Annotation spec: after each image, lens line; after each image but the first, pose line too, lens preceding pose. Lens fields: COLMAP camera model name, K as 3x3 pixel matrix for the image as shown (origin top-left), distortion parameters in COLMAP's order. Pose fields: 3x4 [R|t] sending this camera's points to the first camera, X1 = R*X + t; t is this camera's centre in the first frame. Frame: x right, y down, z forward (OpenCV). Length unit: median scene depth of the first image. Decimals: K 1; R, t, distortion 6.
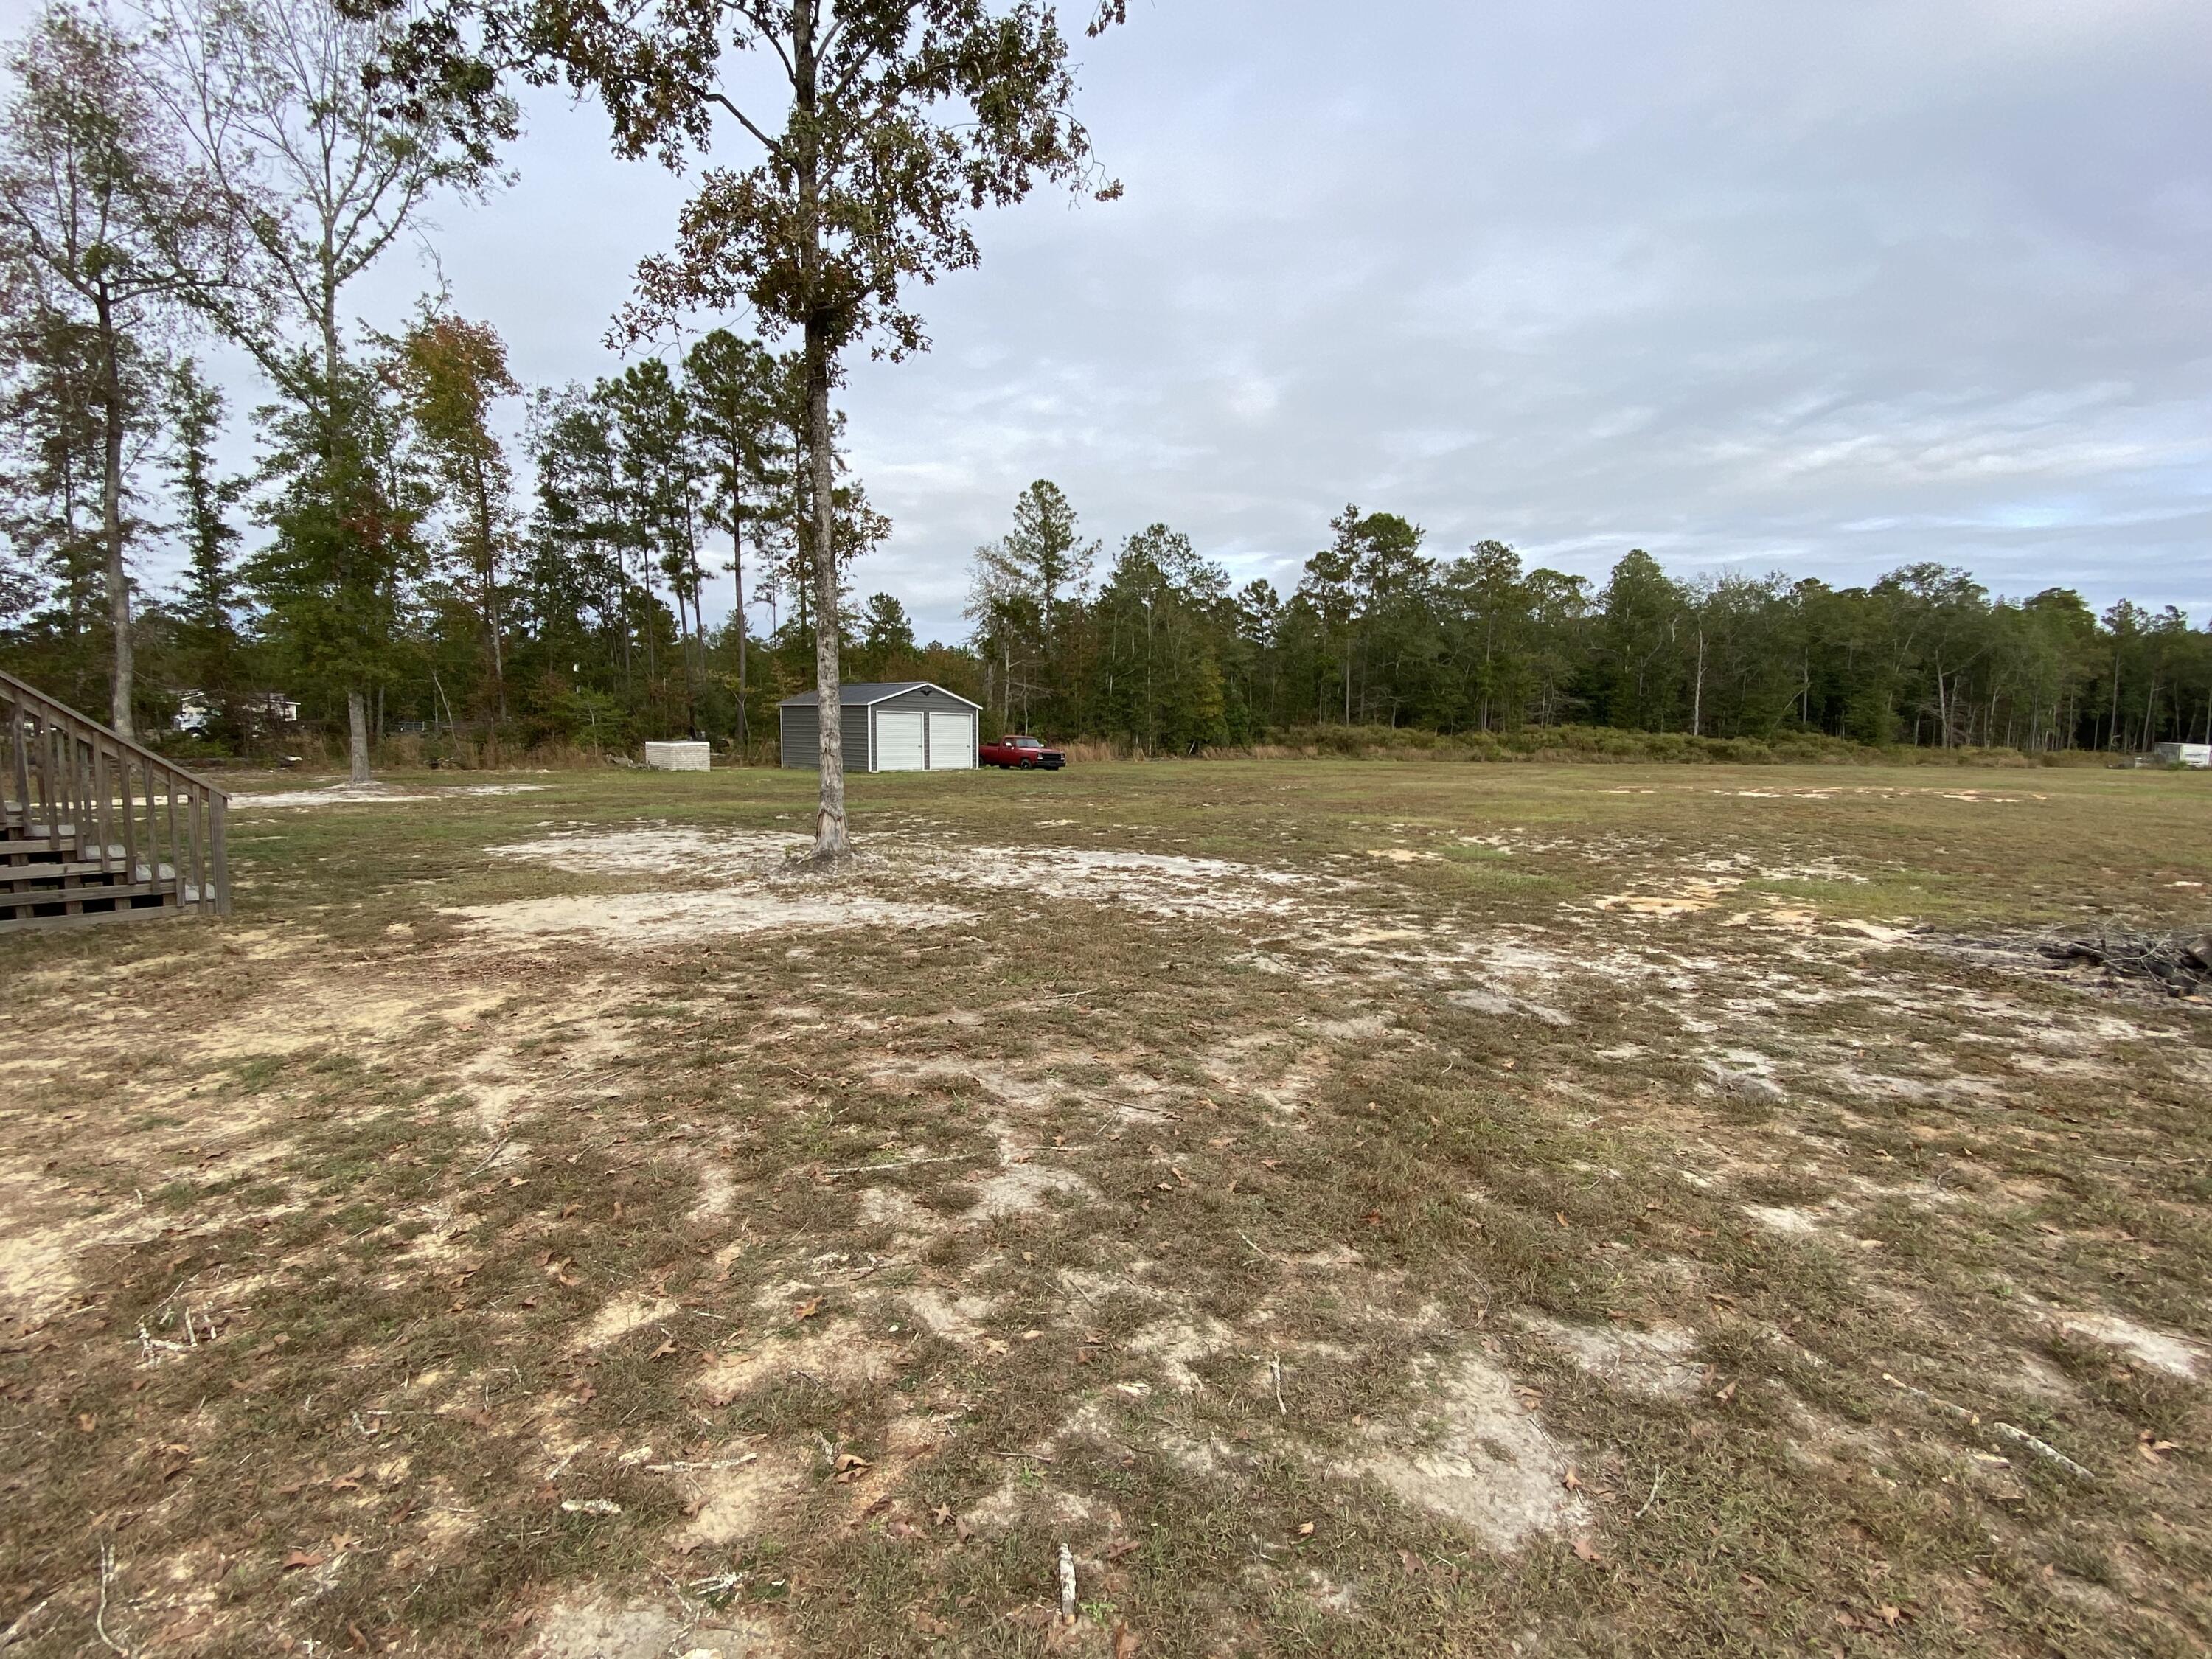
lens RADIAL K [[973.2, 0, 1106.0], [0, 973.2, 829.5], [0, 0, 1]] dist [0.060499, -0.040686]
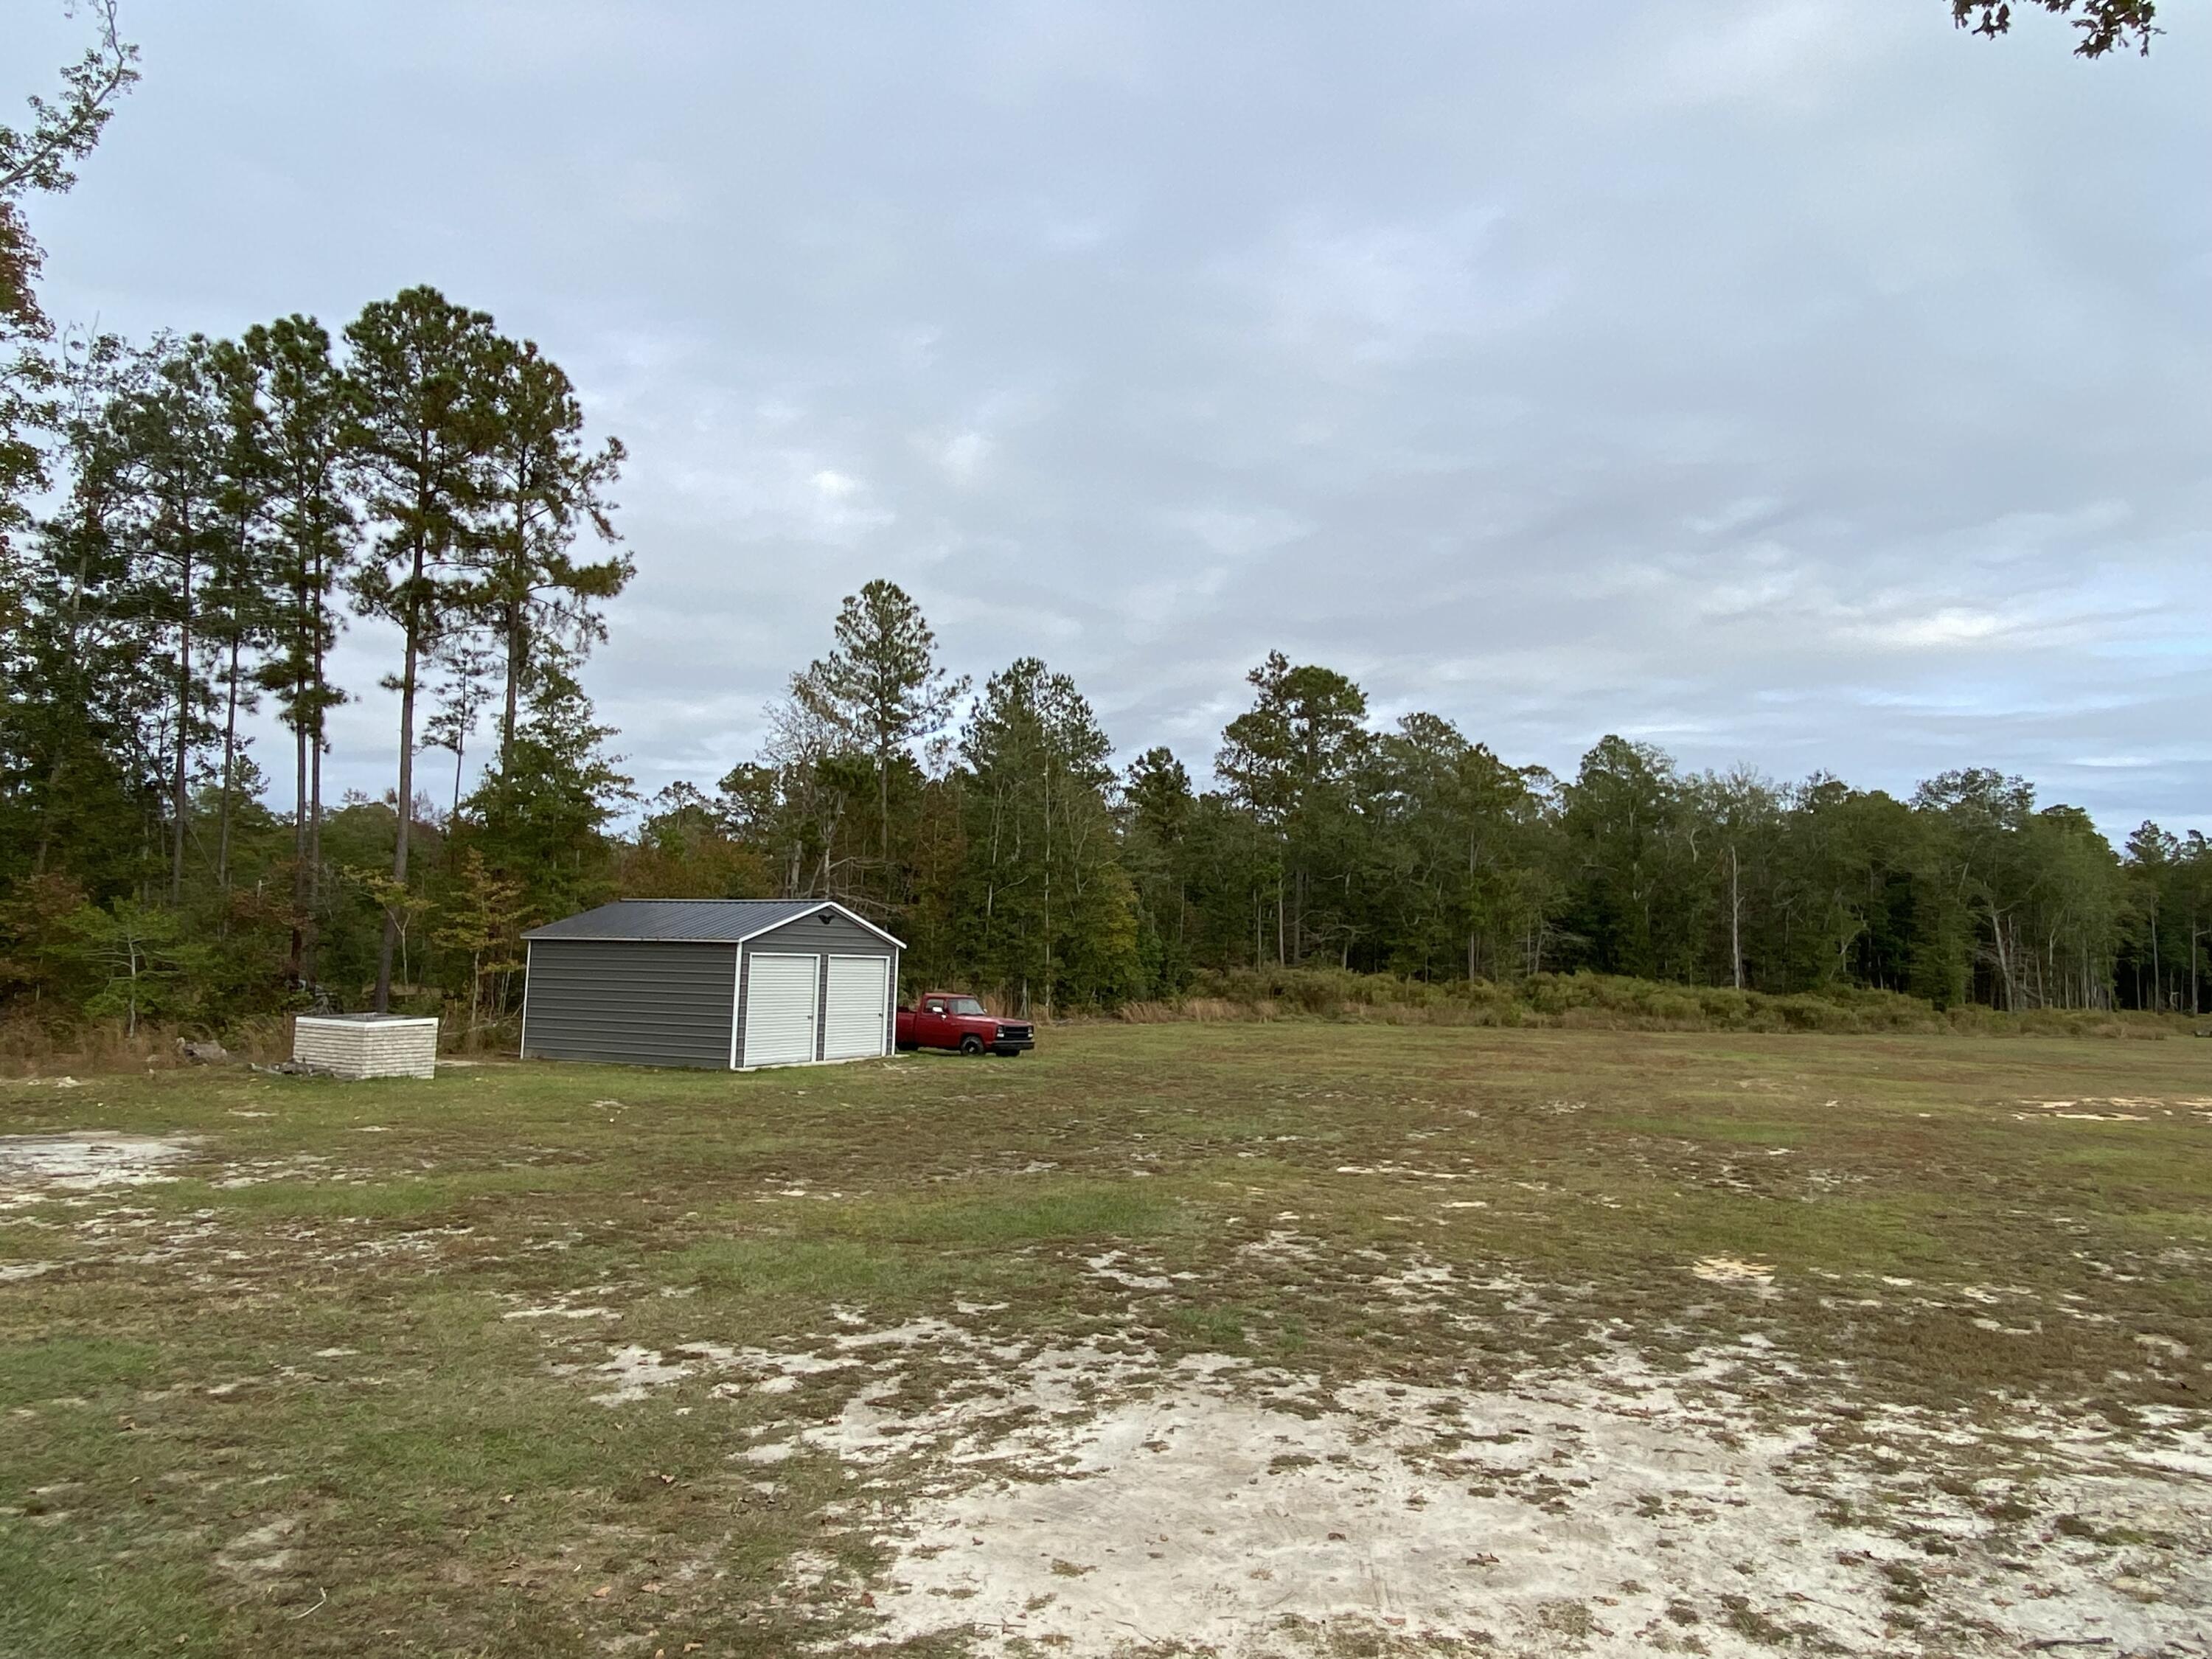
lens RADIAL K [[1426.6, 0, 1106.0], [0, 1426.6, 829.5], [0, 0, 1]] dist [0.065972, -0.039556]
pose [[0.972035, 0.031424, 0.232722, -0.134492], [0.013569, 0.981835, -0.189250, -0.021579], [-0.234442, 0.187116, 0.953952, 0.114245]]
